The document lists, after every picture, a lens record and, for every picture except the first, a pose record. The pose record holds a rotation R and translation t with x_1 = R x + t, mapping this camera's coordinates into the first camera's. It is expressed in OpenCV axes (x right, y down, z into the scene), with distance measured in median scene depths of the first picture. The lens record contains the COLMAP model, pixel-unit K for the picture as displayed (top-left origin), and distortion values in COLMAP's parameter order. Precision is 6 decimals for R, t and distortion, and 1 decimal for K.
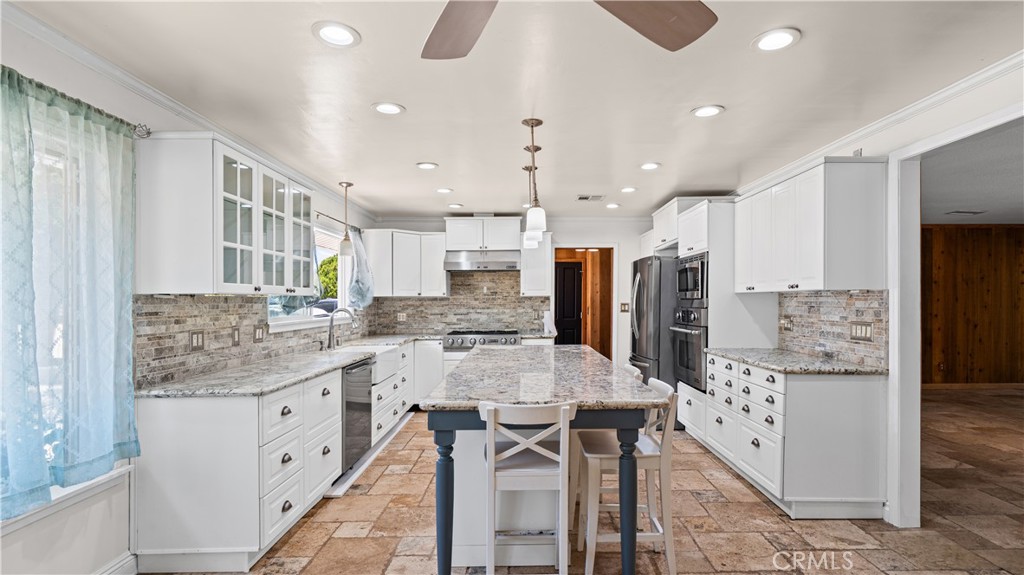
lens RADIAL K [[486.4, 0, 516.8], [0, 486.4, 304.3], [0, 0, 1]] dist [0.000045, 0.000193]
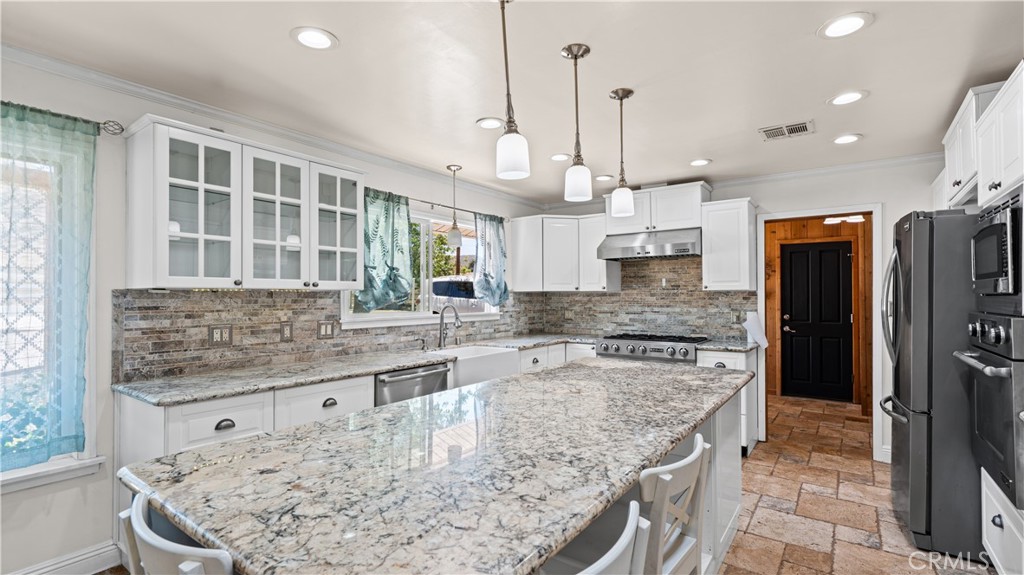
lens RADIAL K [[459.9, 0, 505.9], [0, 459.9, 290.7], [0, 0, 1]] dist [-0.001299, 0.000209]
pose [[0.806760, -0.002988, -0.590872, 0.255131], [-0.007951, 0.999842, -0.015913, -0.004769], [0.590826, 0.017536, 0.806608, 0.402779]]
